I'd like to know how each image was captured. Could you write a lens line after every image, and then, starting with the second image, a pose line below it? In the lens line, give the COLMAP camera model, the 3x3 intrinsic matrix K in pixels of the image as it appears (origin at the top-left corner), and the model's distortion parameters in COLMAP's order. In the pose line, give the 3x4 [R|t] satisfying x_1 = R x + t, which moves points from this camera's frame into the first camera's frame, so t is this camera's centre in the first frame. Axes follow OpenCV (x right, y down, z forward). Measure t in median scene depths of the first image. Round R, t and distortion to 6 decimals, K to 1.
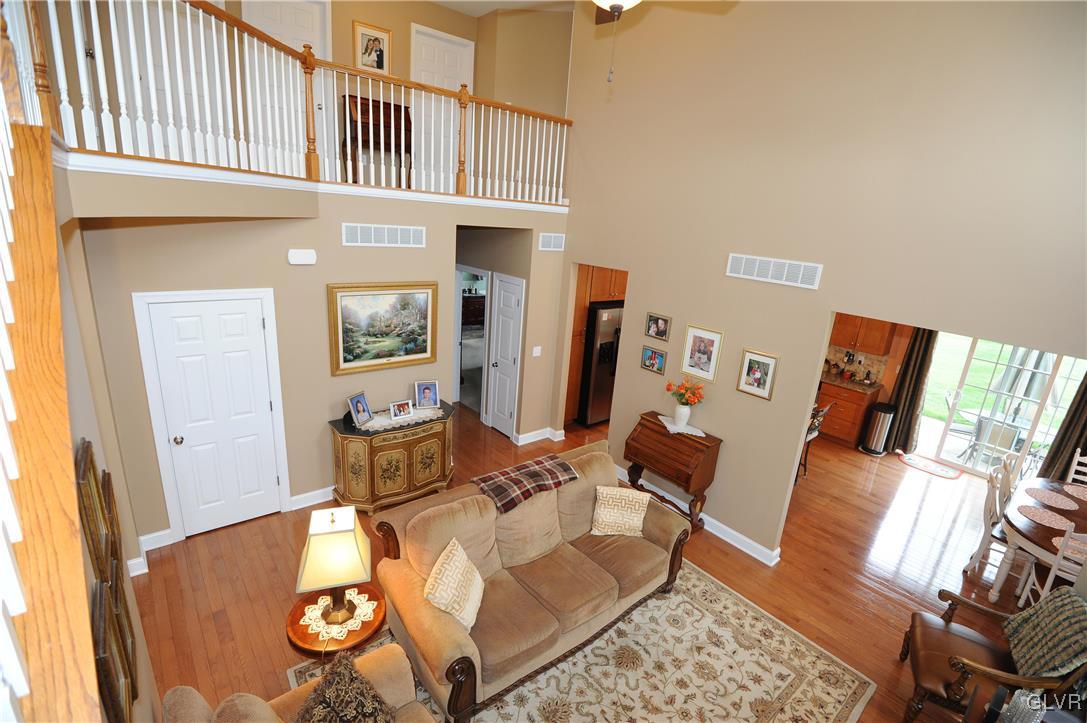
lens RADIAL K [[496.6, 0, 540.5], [0, 496.6, 353.1], [0, 0, 1]] dist [0.001514, 0.000095]
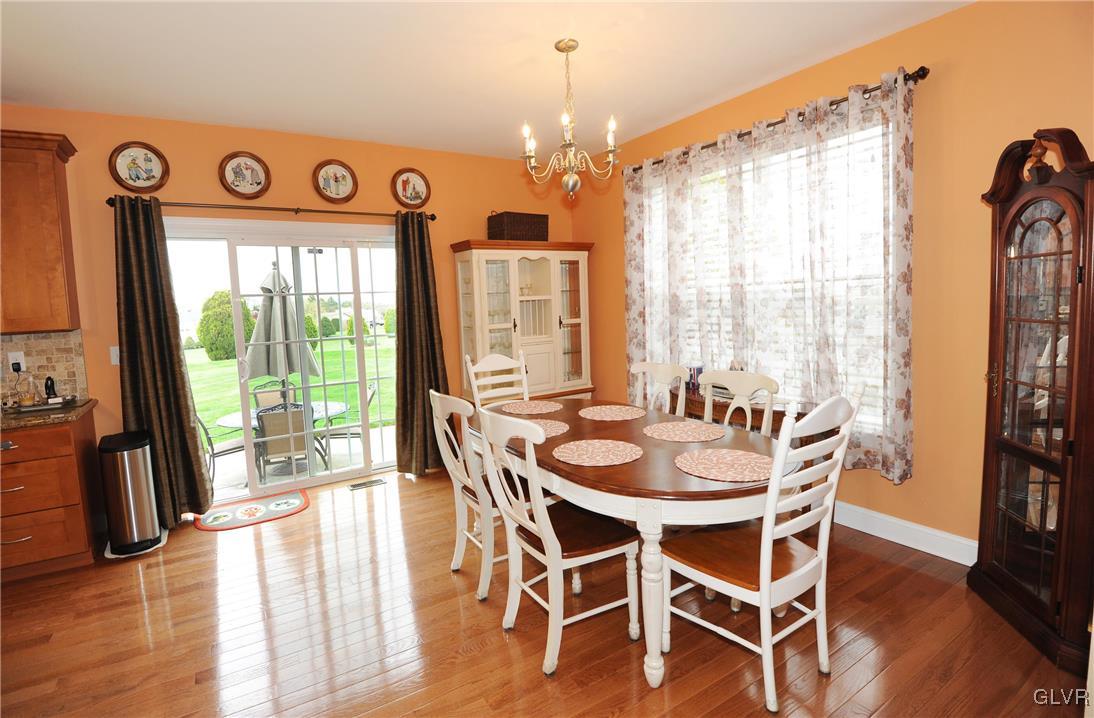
lens RADIAL K [[512.9, 0, 541.9], [0, 512.9, 350.6], [0, 0, 1]] dist [-0.029804, -0.000518]
pose [[0.138286, -0.165551, 0.976458, 0.388675], [0.312930, 0.942725, 0.115515, 0.117984], [-0.939655, 0.289589, 0.182171, 0.653474]]
